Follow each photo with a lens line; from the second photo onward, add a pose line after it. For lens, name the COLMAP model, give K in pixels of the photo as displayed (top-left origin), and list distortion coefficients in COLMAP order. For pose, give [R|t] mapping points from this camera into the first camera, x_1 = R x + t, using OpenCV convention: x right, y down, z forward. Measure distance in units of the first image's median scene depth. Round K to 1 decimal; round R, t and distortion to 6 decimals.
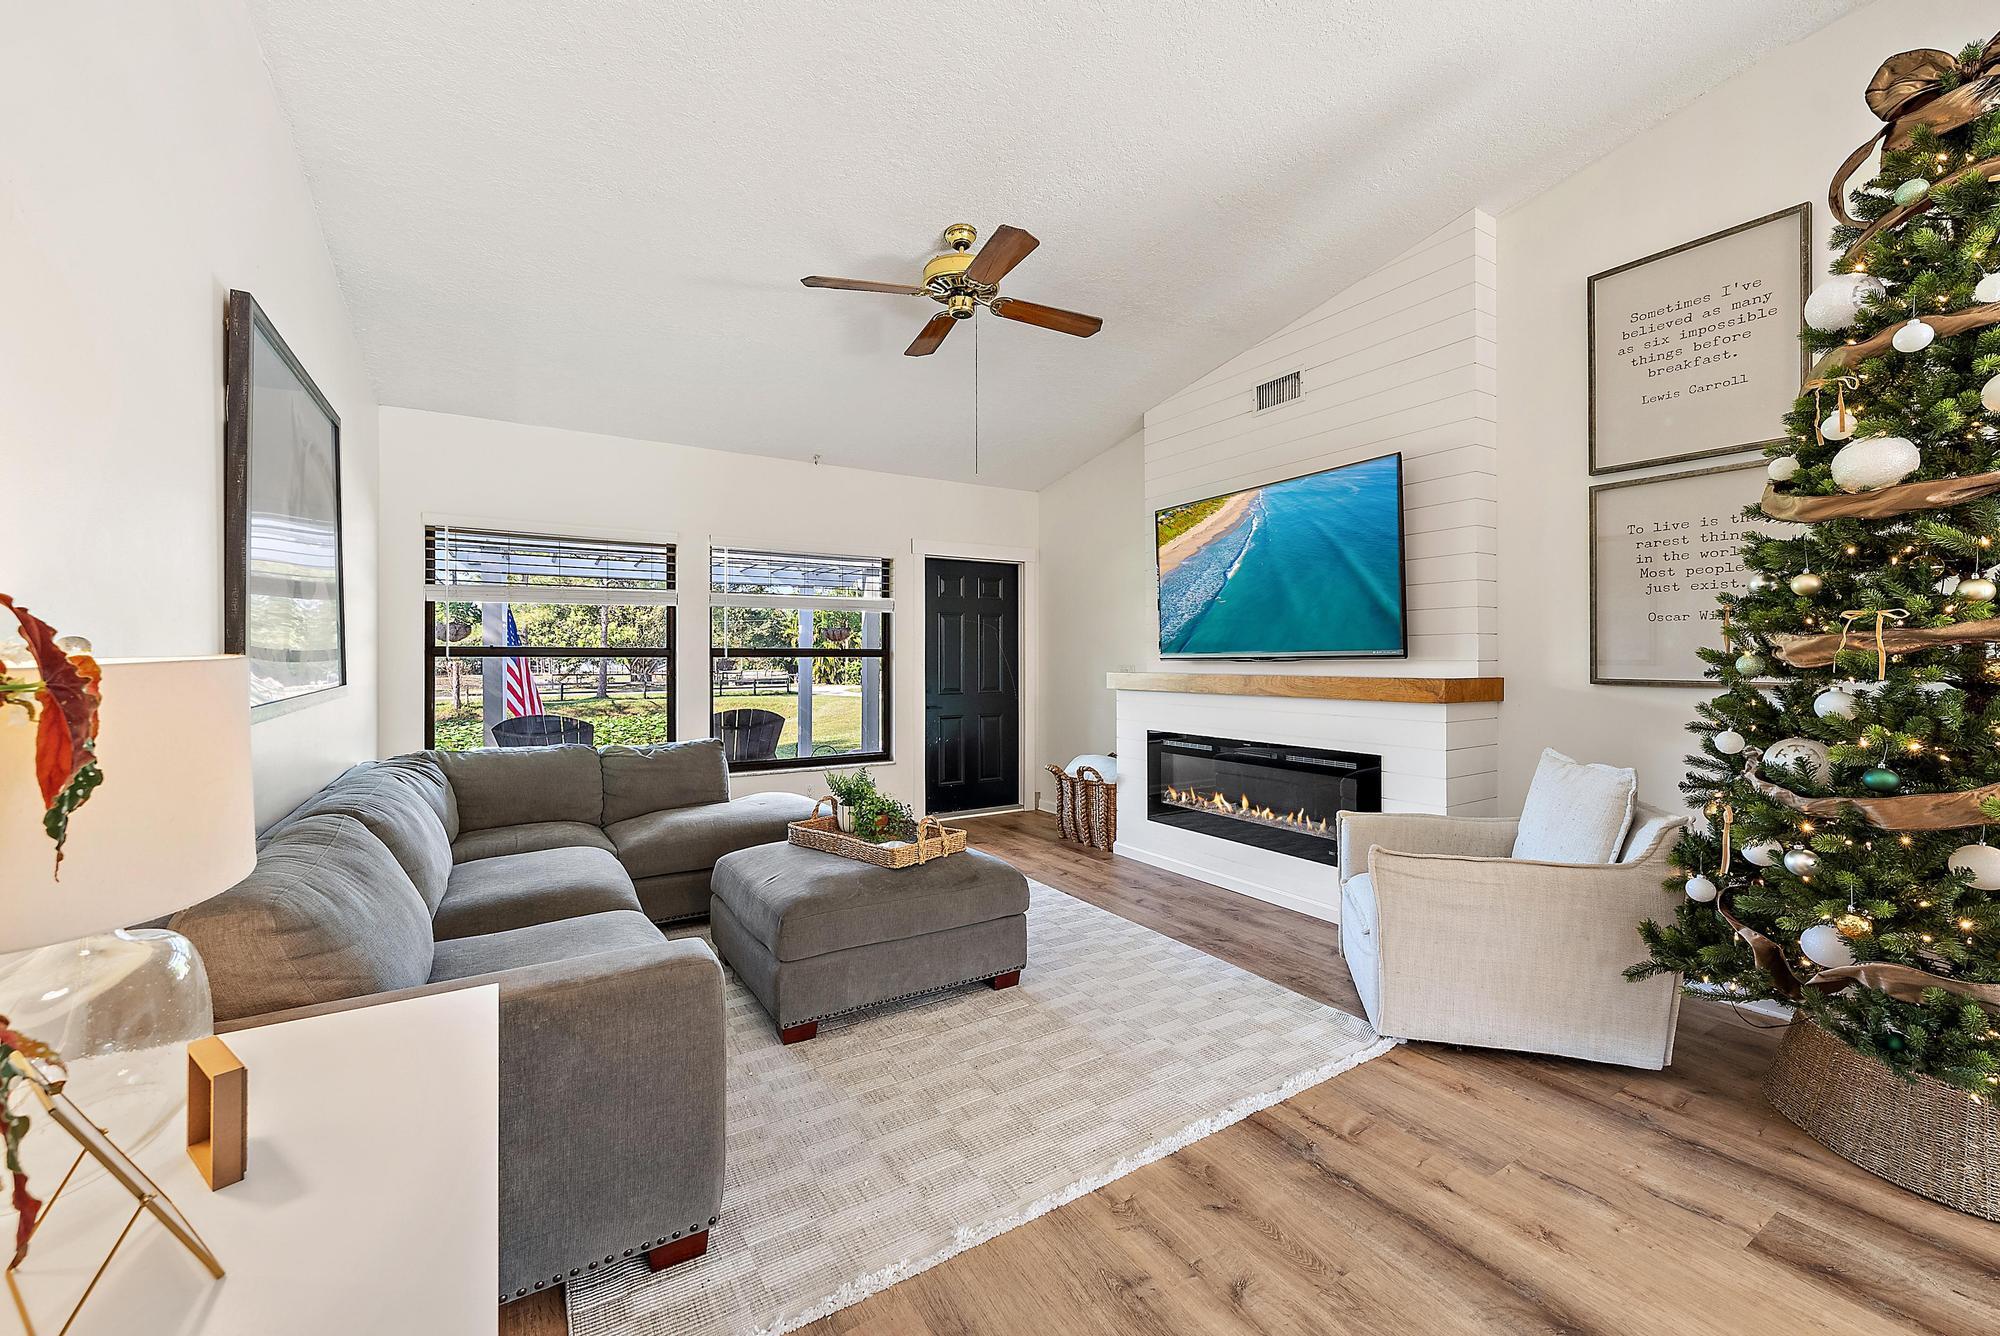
lens RADIAL K [[793.8, 0, 1001.3], [0, 793.8, 663.3], [0, 0, 1]] dist [-0.002735, -0.000325]
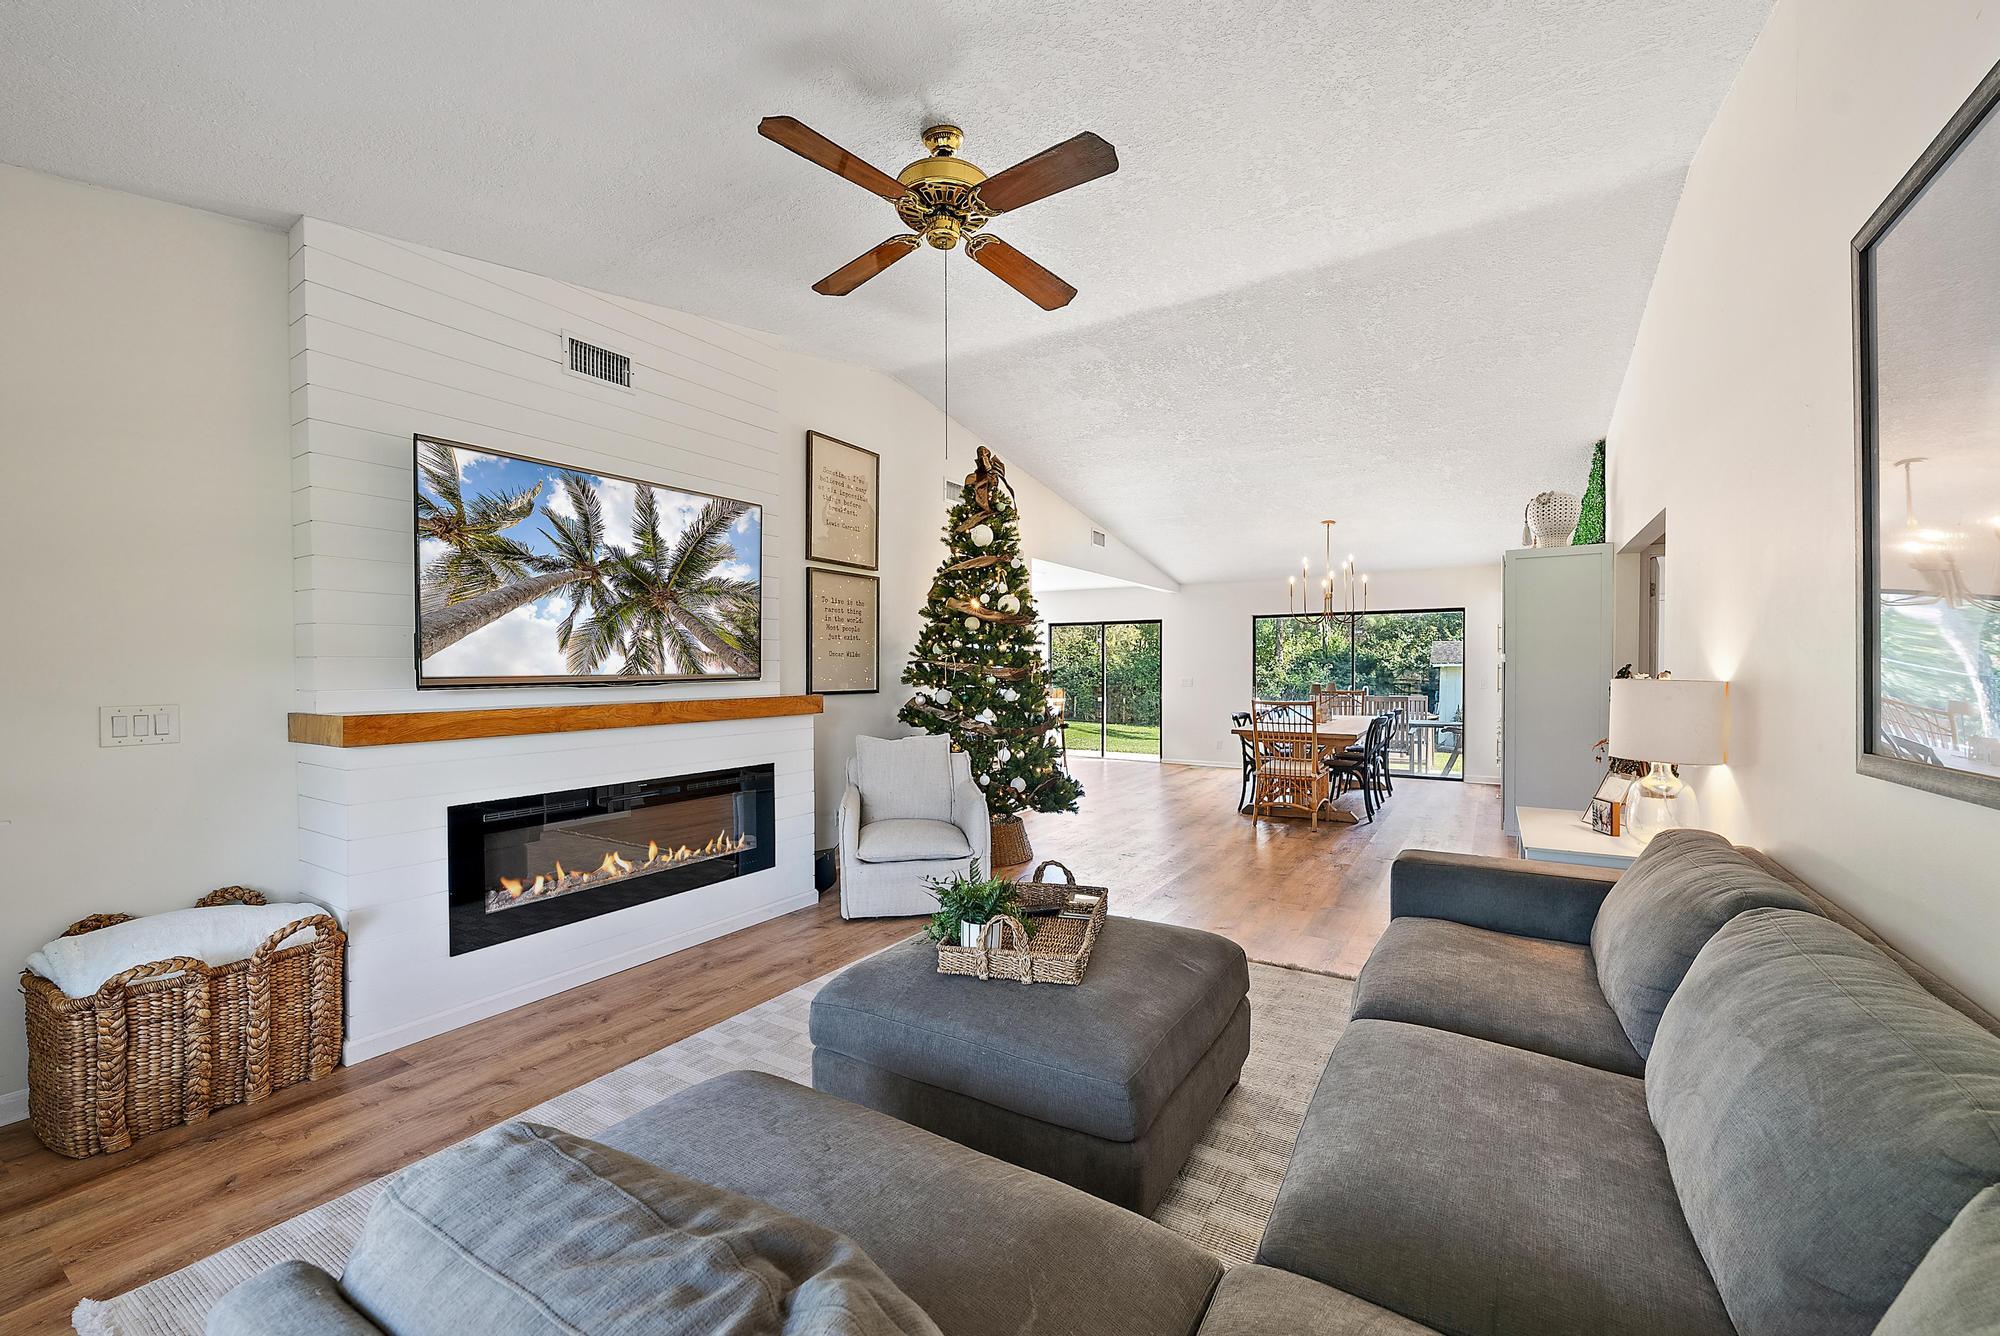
lens RADIAL K [[793.8, 0, 1001.3], [0, 793.8, 663.3], [0, 0, 1]] dist [-0.002735, -0.000325]
pose [[-0.435642, 0.010810, 0.900055, -0.689389], [0.011055, 0.999917, -0.006659, -0.017893], [-0.900052, 0.007049, -0.435725, 1.141453]]
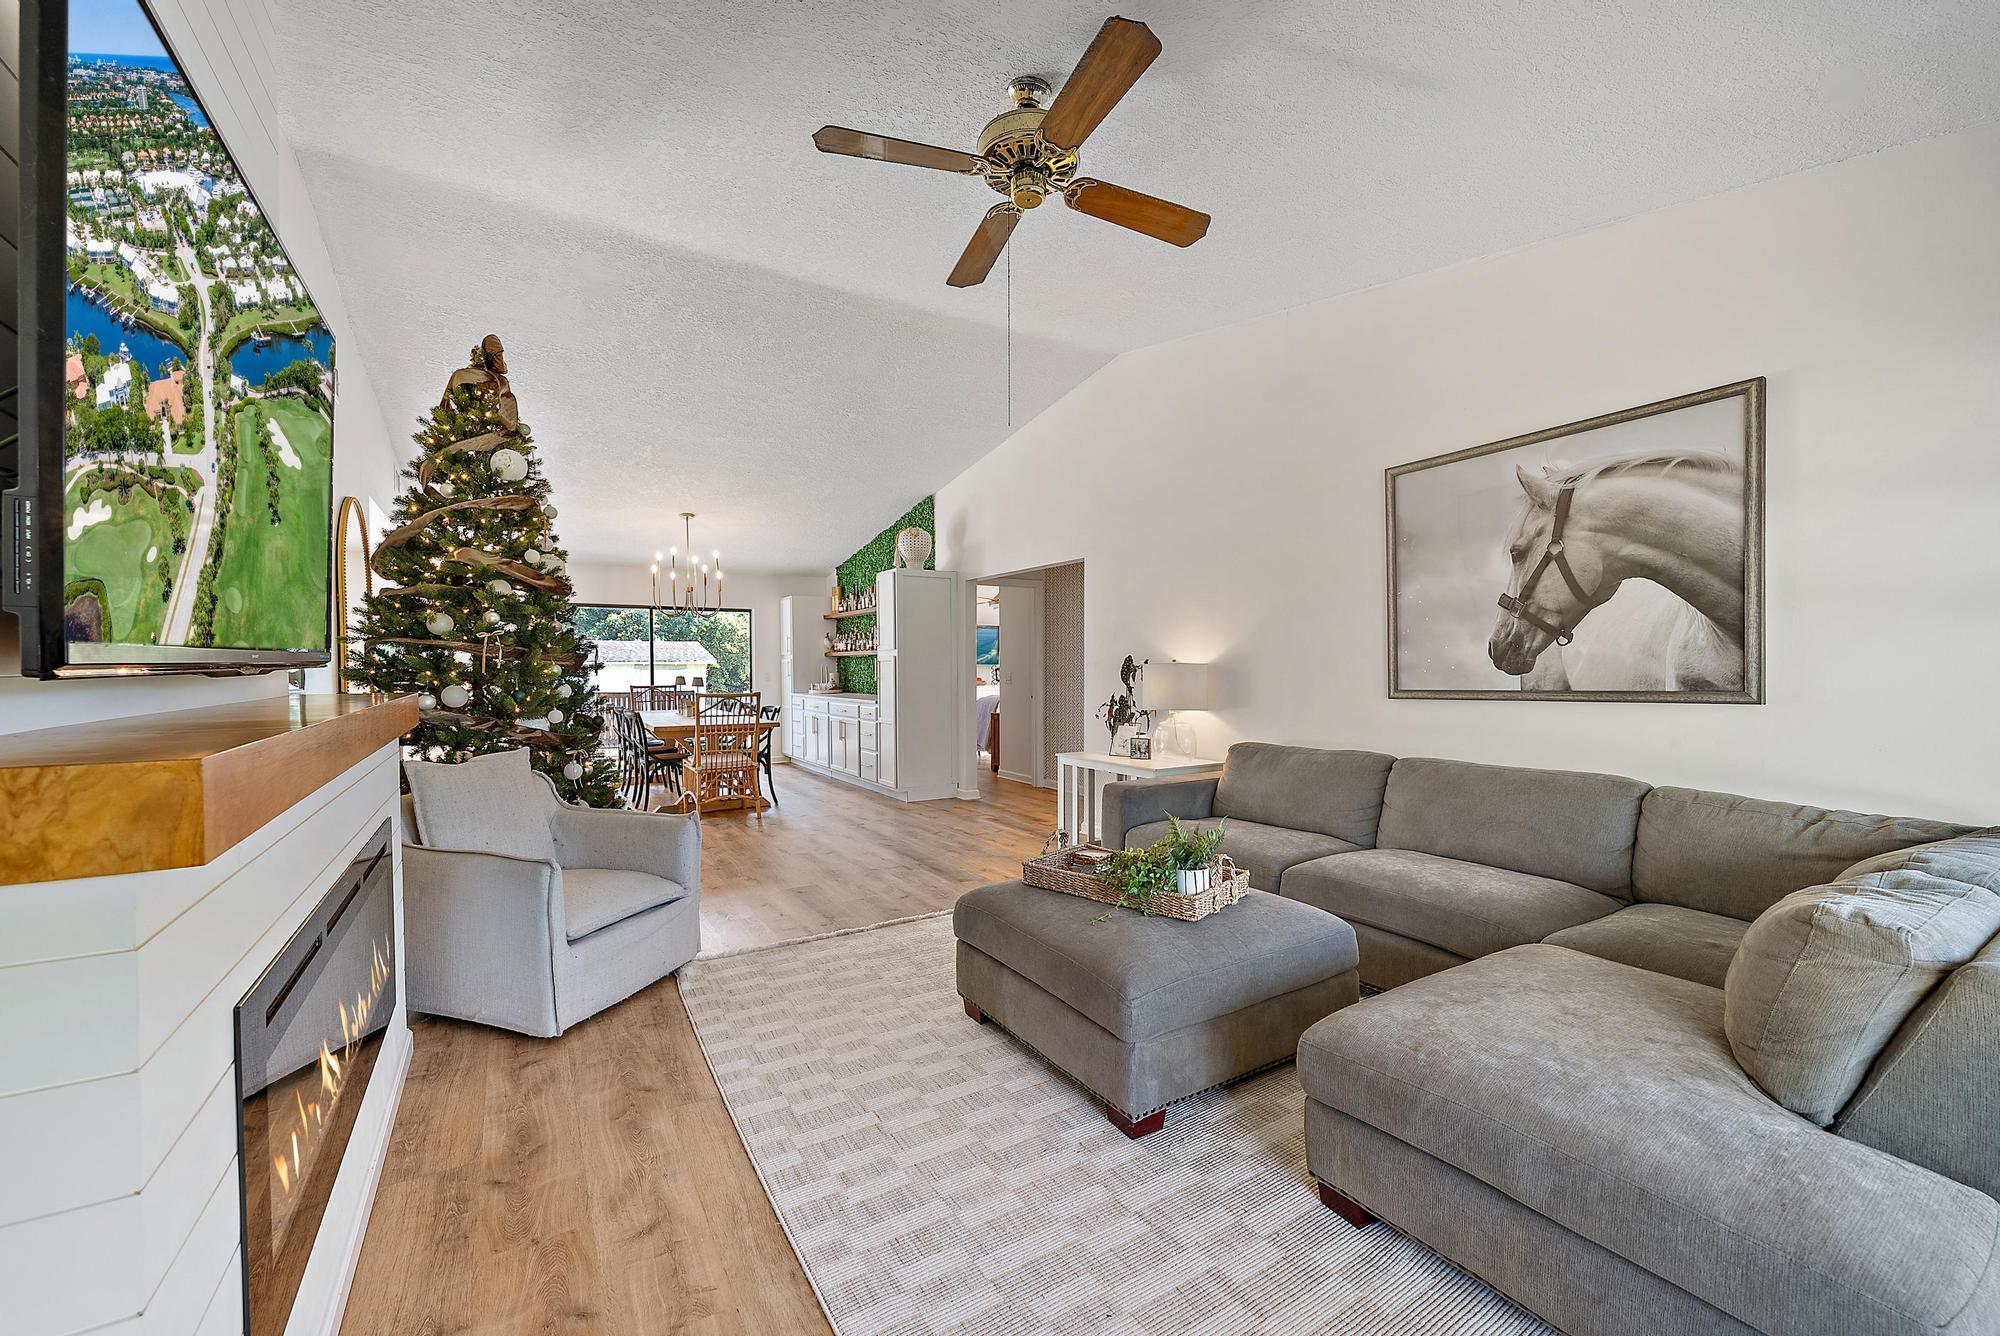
lens RADIAL K [[808.7, 0, 1000.0], [0, 808.7, 668.0], [0, 0, 1]] dist [0.000583, -0.000036]
pose [[-0.999924, 0.007799, 0.009593, -0.023968], [0.007881, 0.999933, 0.008528, -0.005705], [-0.009525, 0.008603, -0.999918, 1.563470]]
